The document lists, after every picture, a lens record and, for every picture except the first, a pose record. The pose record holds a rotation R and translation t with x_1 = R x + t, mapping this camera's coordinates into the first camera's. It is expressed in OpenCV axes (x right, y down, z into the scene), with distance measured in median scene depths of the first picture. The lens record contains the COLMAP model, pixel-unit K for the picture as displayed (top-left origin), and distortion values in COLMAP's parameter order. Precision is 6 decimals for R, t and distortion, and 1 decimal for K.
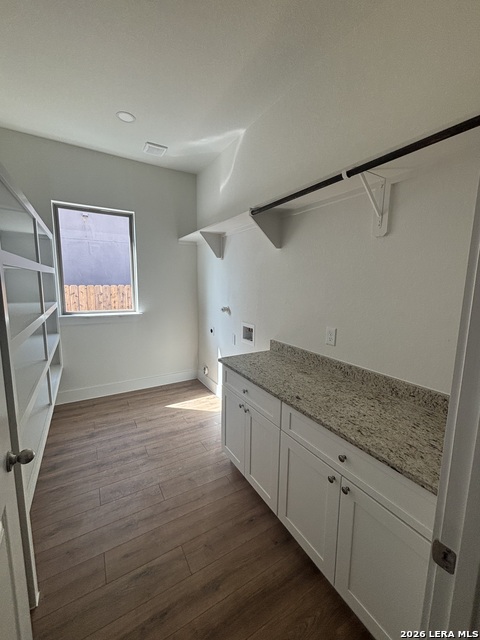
lens RADIAL K [[259.3, 0, 240.7], [0, 259.3, 318.2], [0, 0, 1]] dist [0.000040, -0.000328]
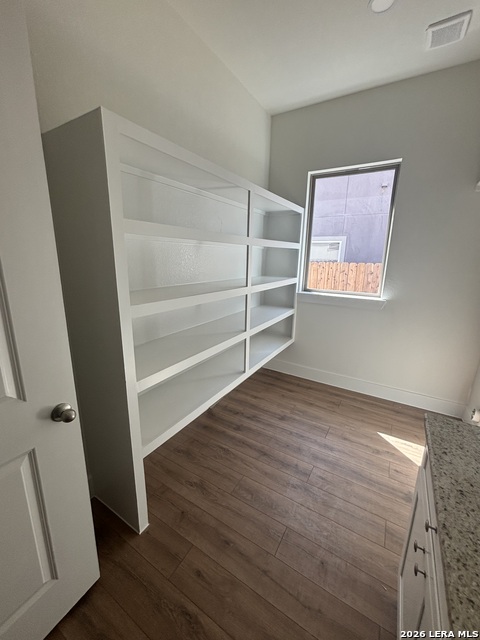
lens RADIAL K [[259.3, 0, 239.9], [0, 259.3, 318.6], [0, 0, 1]] dist [0.000040, -0.000328]
pose [[0.464763, 0.199949, -0.862564, 0.097015], [-0.132988, 0.978882, 0.155257, -0.034210], [0.875391, 0.042553, 0.481539, 0.325438]]
